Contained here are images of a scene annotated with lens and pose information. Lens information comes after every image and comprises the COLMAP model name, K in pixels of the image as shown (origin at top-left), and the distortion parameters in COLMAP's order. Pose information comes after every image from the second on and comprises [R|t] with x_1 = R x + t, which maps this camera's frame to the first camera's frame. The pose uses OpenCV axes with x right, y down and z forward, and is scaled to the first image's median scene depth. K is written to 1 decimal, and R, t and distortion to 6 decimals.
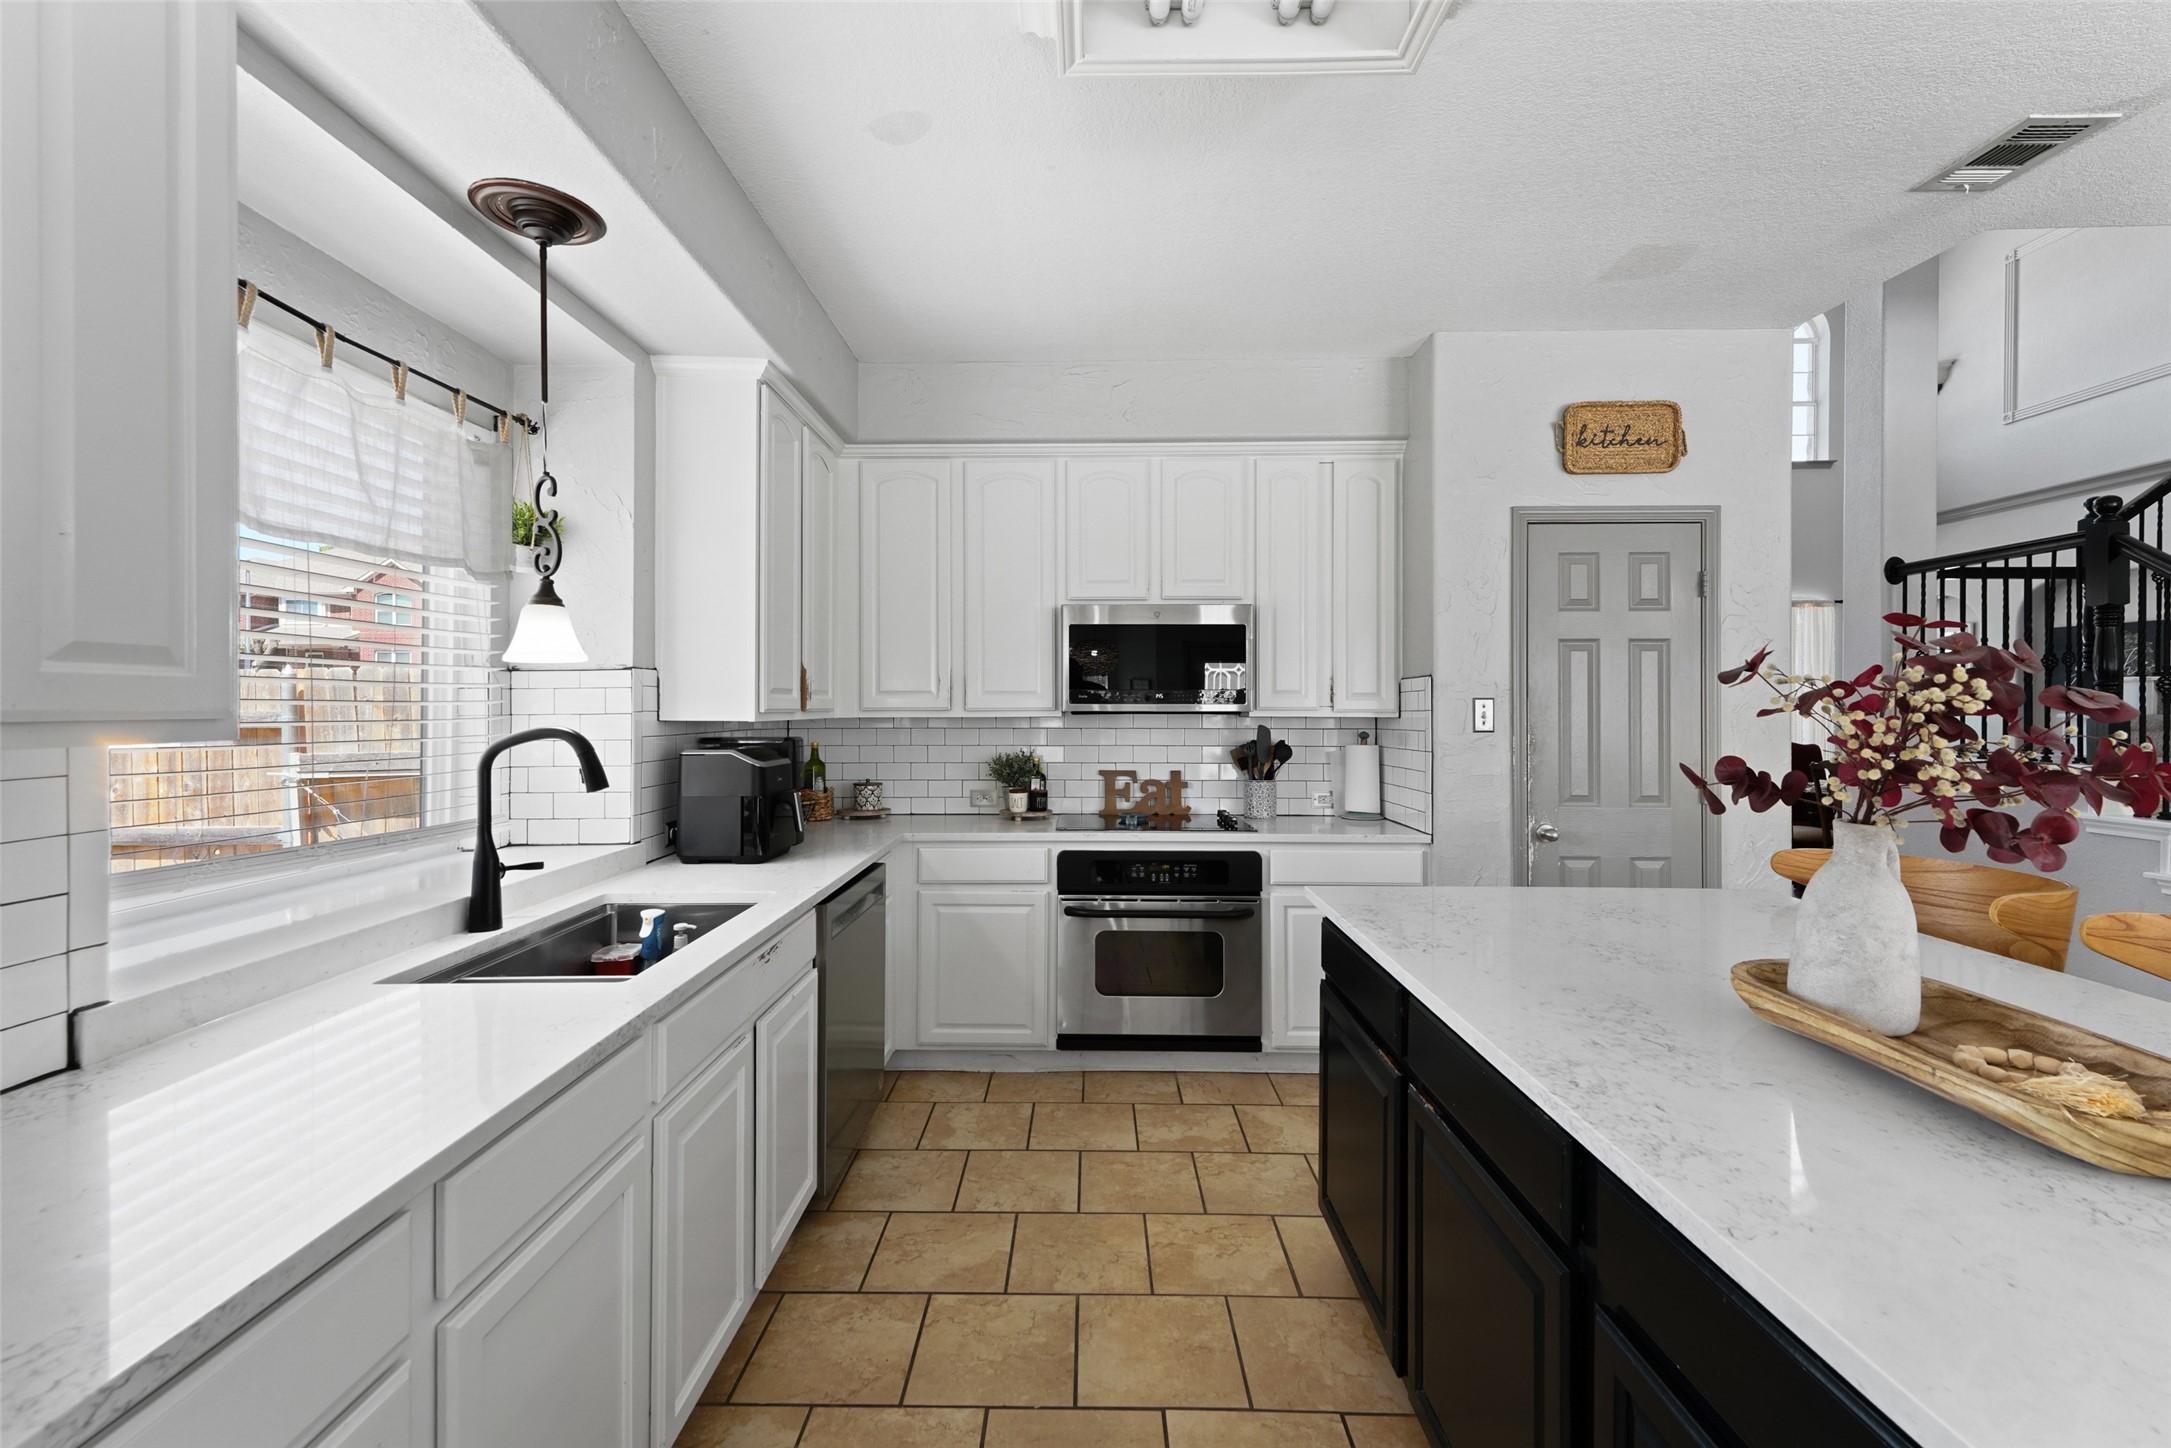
lens RADIAL K [[923.8, 0, 1086.8], [0, 923.8, 700.5], [0, 0, 1]] dist [0.012857, 0.000011]
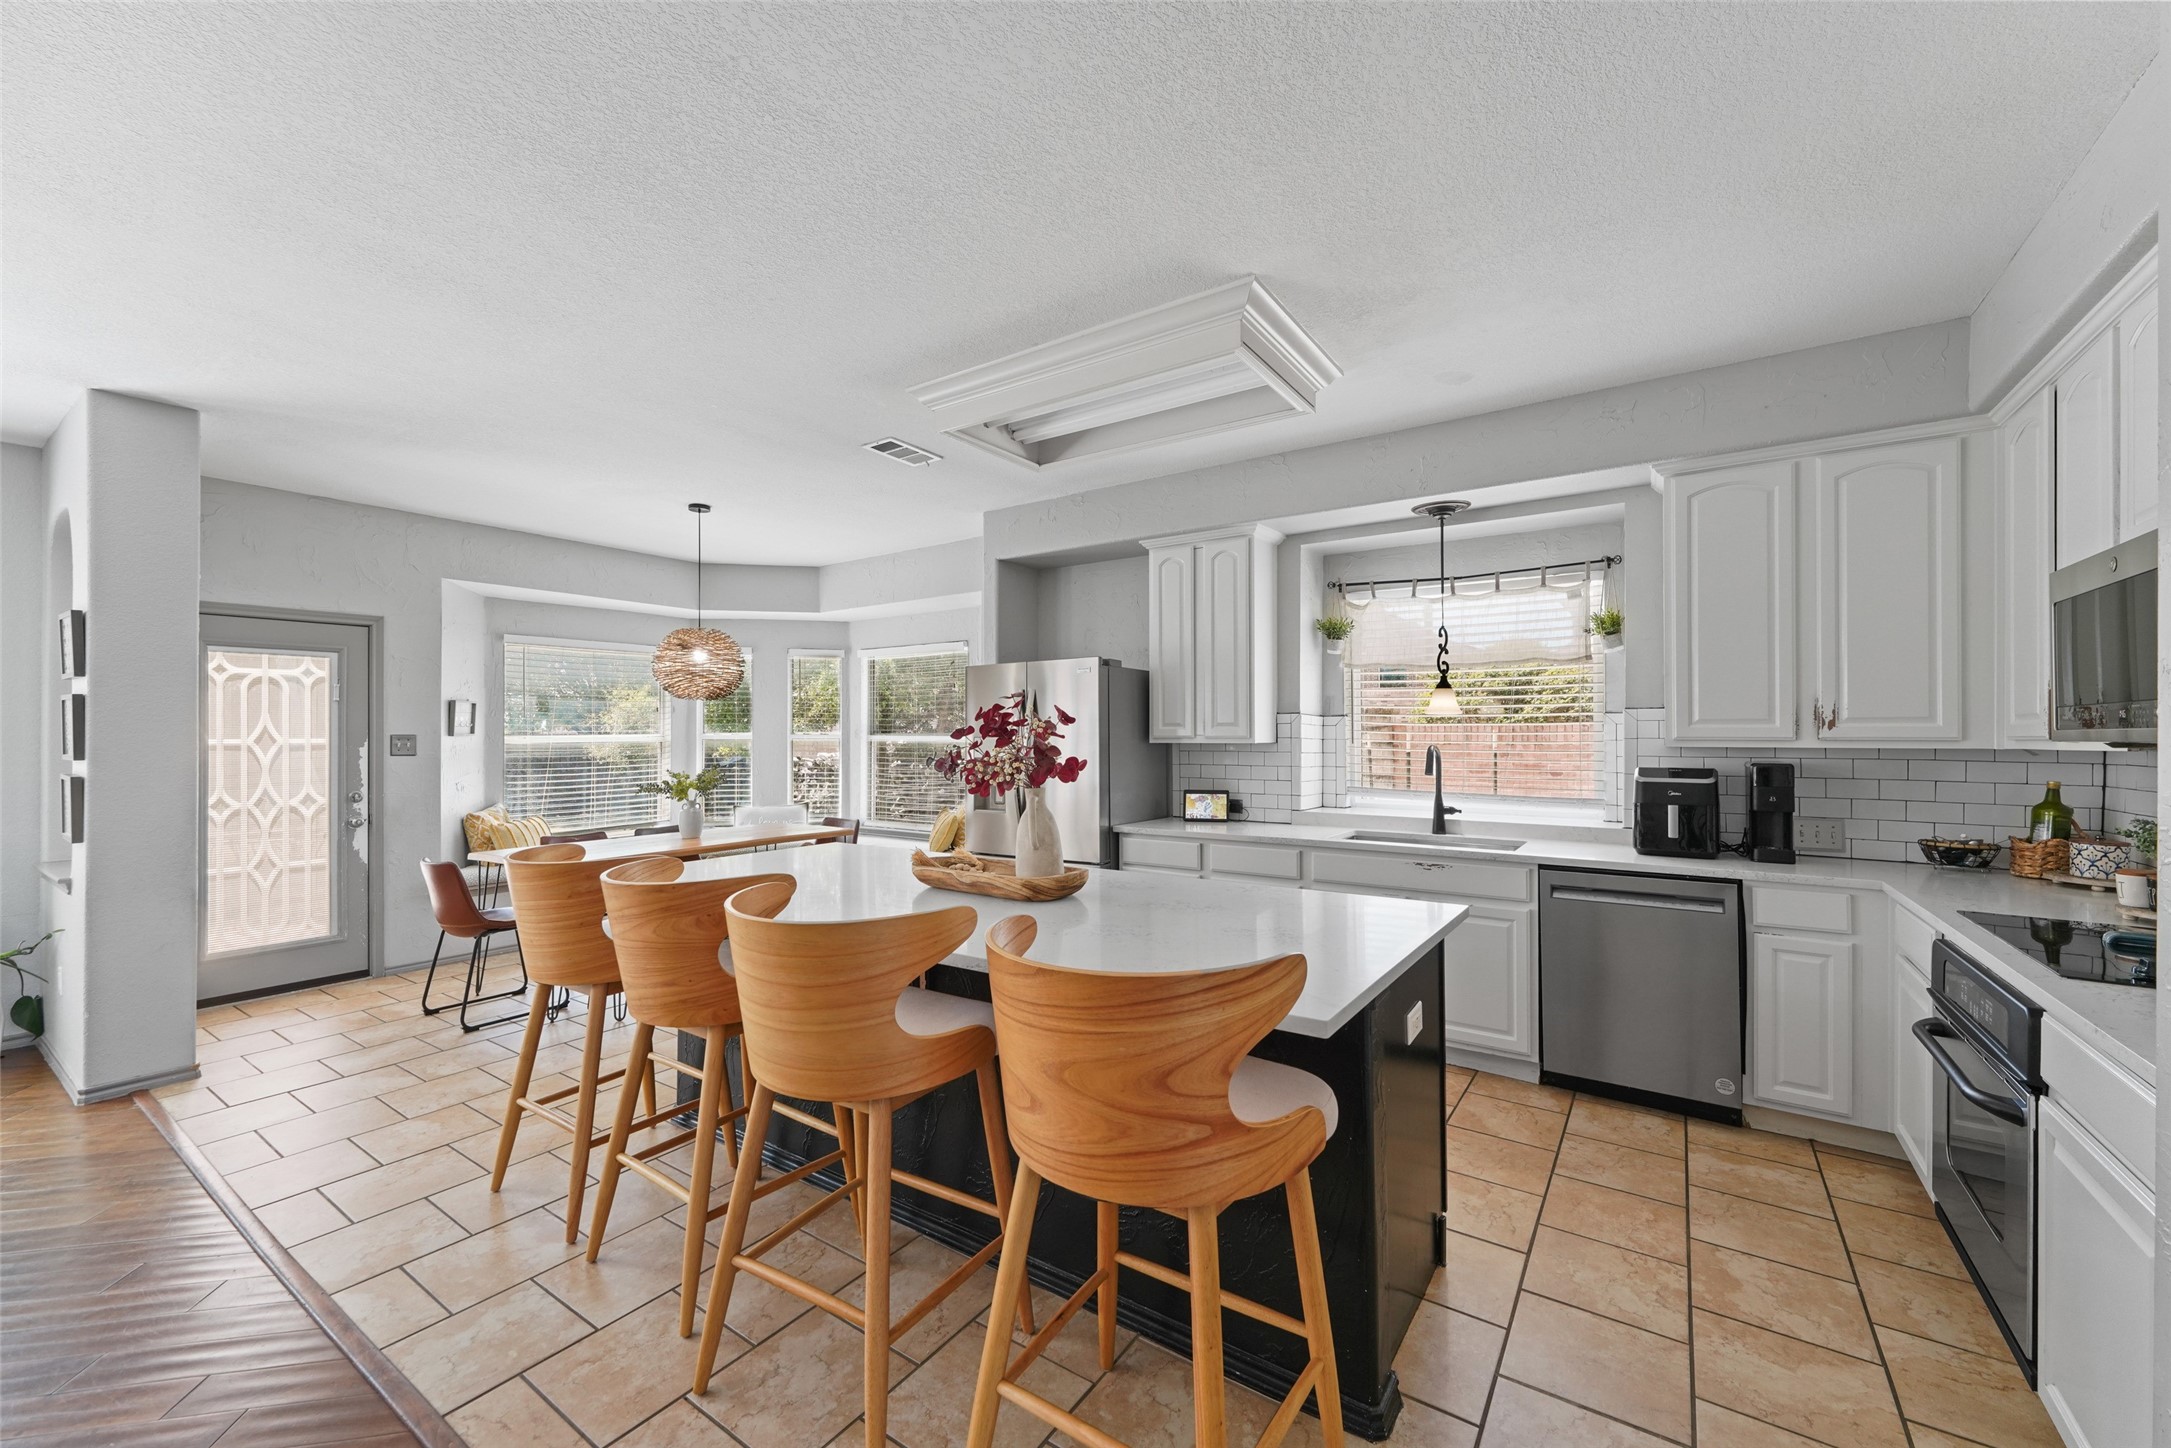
lens RADIAL K [[855.8, 0, 1064.8], [0, 855.8, 726.6], [0, 0, 1]] dist [0.011881, -0.004065]
pose [[-0.574276, -0.008989, -0.818612, 1.028357], [0.005597, 0.999873, -0.014906, 0.006318], [0.818642, -0.013142, -0.574153, 0.945172]]
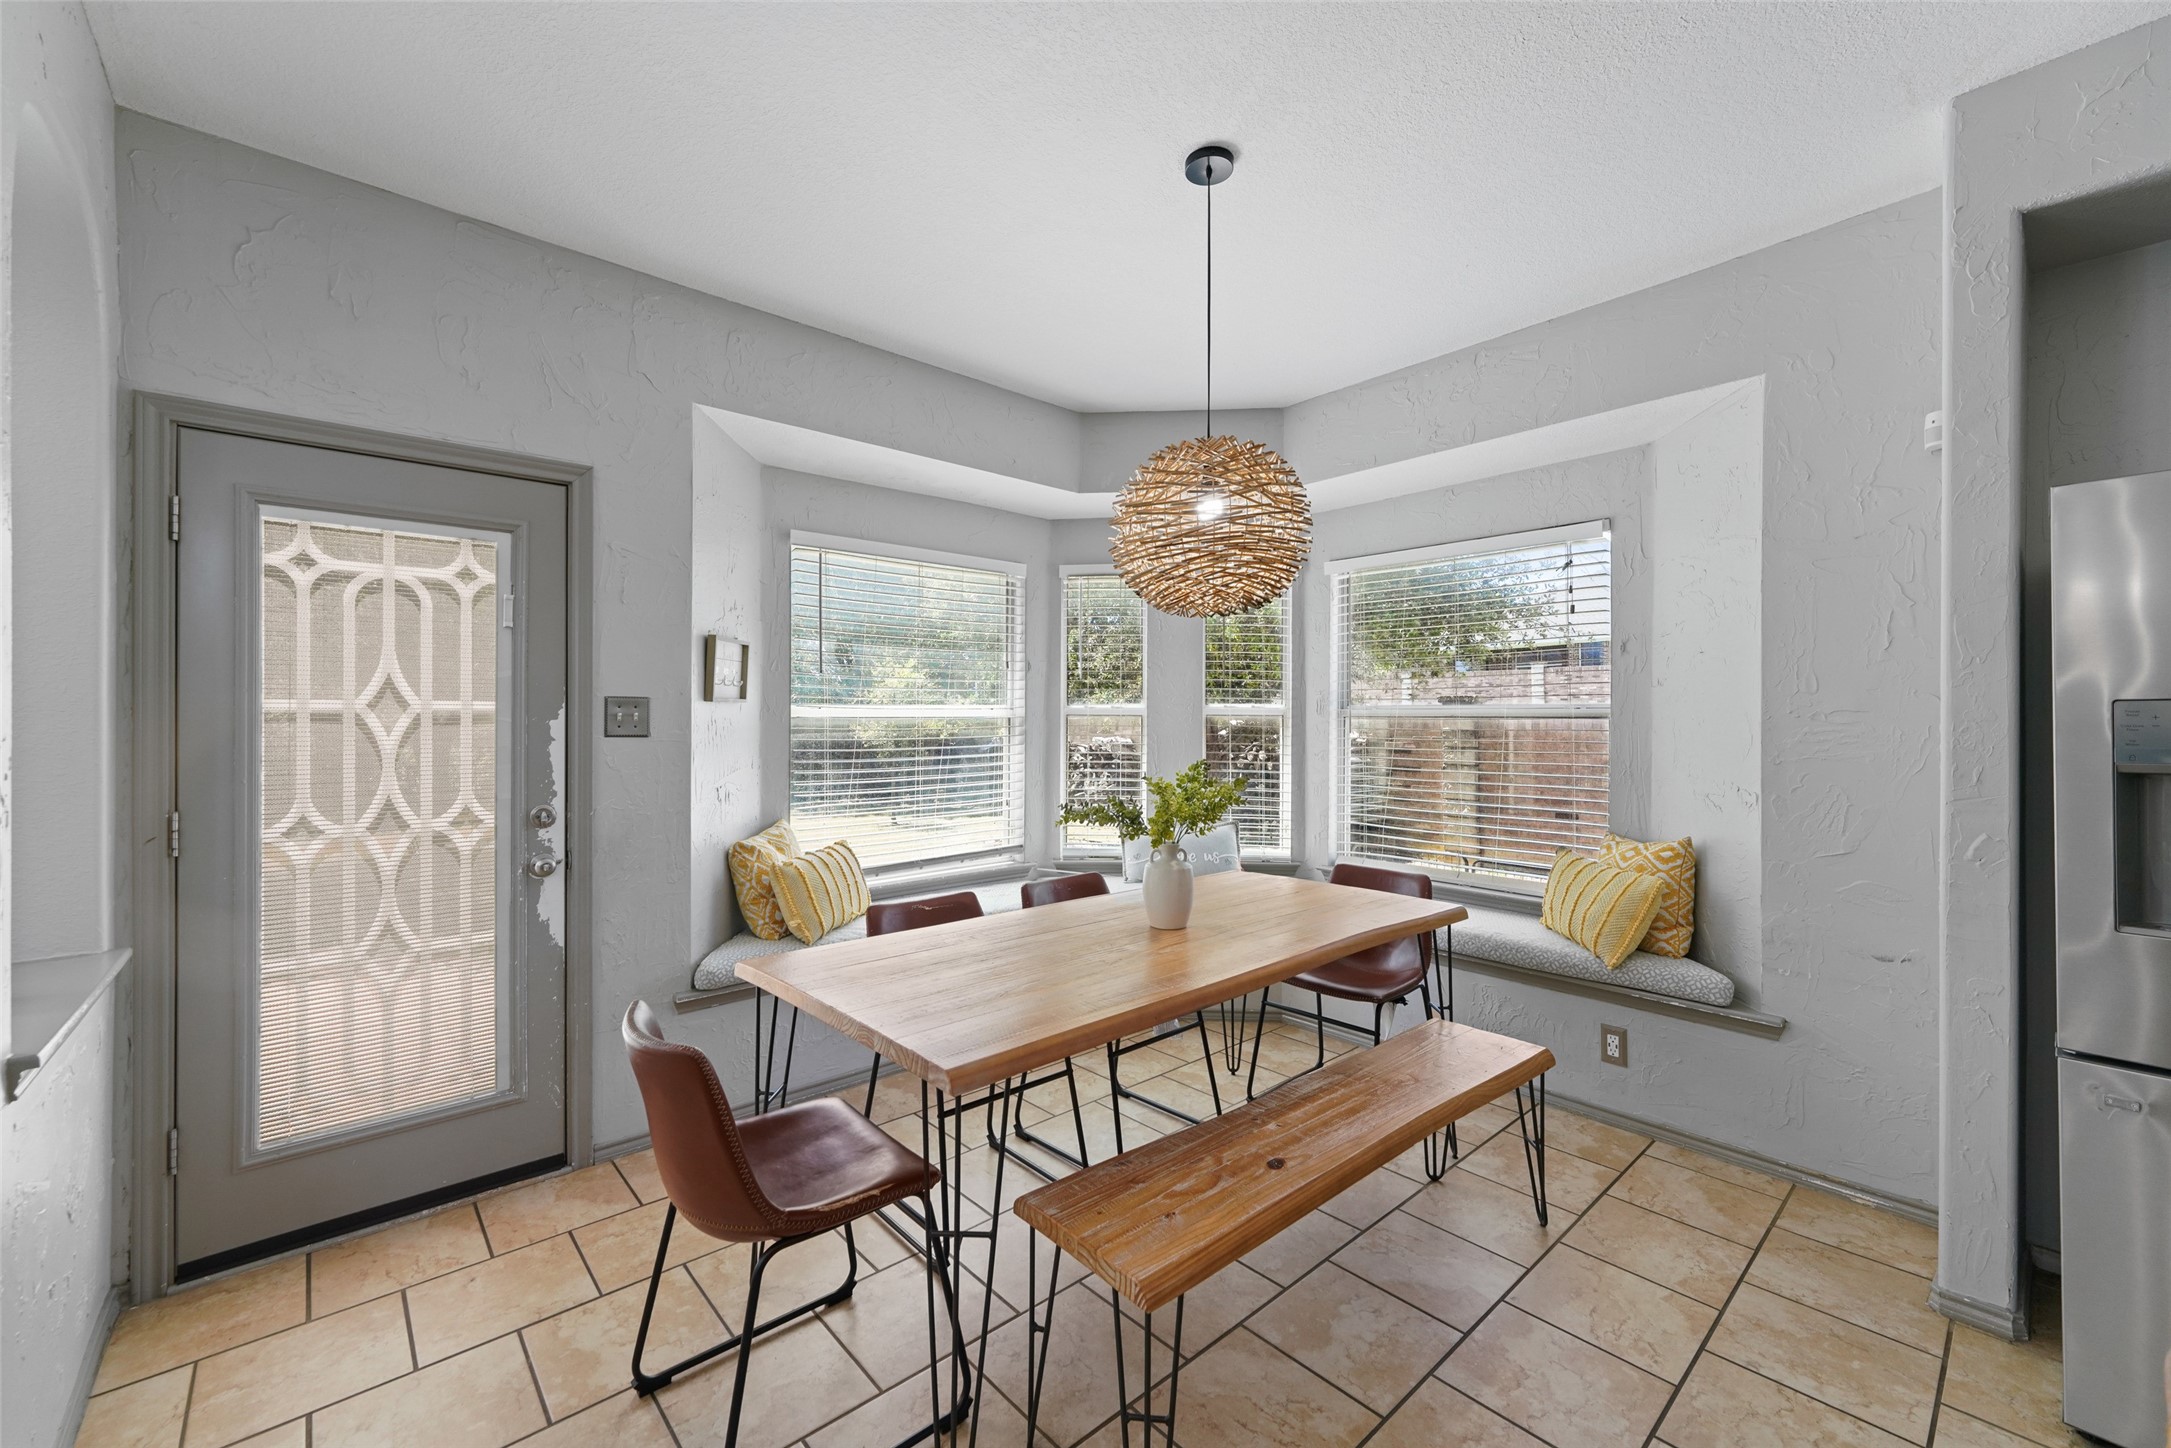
lens RADIAL K [[867.5, 0, 1072.7], [0, 867.5, 721.6], [0, 0, 1]] dist [0.002668, -0.000603]
pose [[-0.750953, -0.005666, -0.660332, 0.630575], [-0.004940, 0.999983, -0.002963, 0.015825], [0.660338, 0.001037, -0.750968, -0.131002]]
